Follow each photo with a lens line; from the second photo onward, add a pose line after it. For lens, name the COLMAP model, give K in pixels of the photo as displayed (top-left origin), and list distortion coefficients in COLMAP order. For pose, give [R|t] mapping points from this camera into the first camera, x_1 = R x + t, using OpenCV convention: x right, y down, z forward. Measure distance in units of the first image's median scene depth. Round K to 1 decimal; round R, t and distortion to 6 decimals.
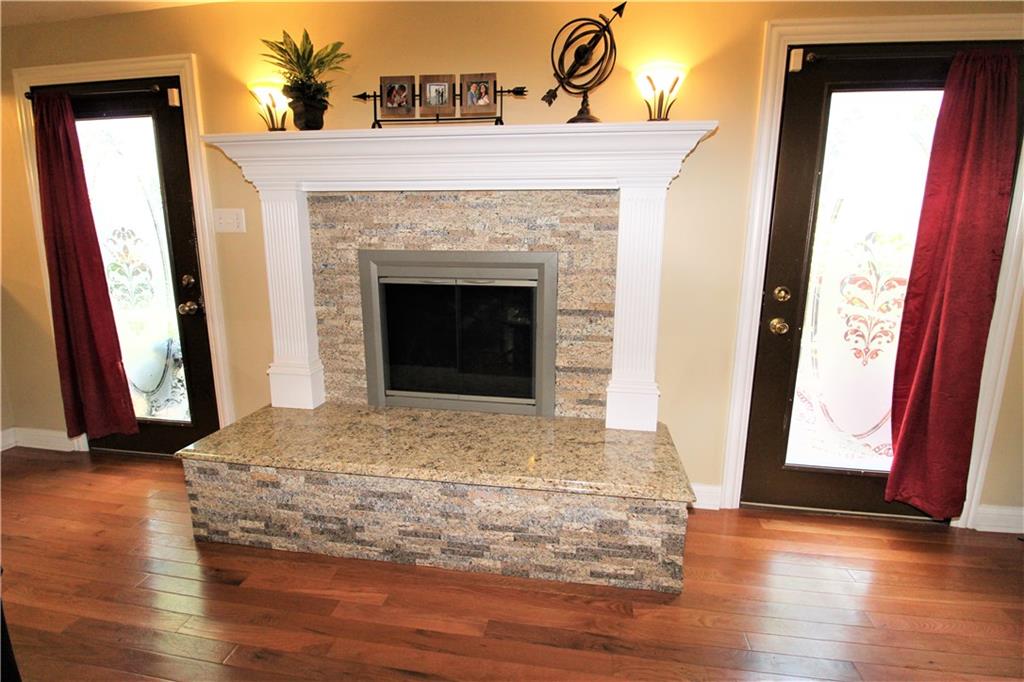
lens RADIAL K [[479.3, 0, 517.5], [0, 479.3, 336.2], [0, 0, 1]] dist [-0.014076, -0.000765]
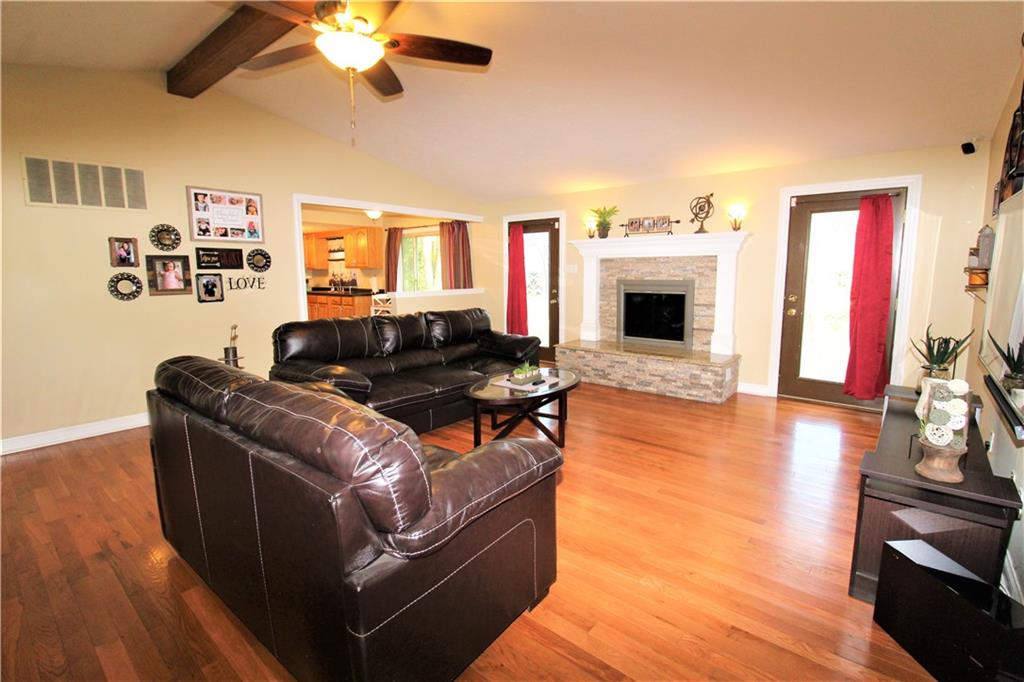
lens RADIAL K [[479.3, 0, 517.3], [0, 479.3, 341.5], [0, 0, 1]] dist [-0.014076, -0.000765]
pose [[0.860717, 0.059875, -0.505550, 0.562591], [-0.082788, 0.996303, -0.022951, 0.271989], [0.502307, 0.061608, 0.862492, -1.570746]]
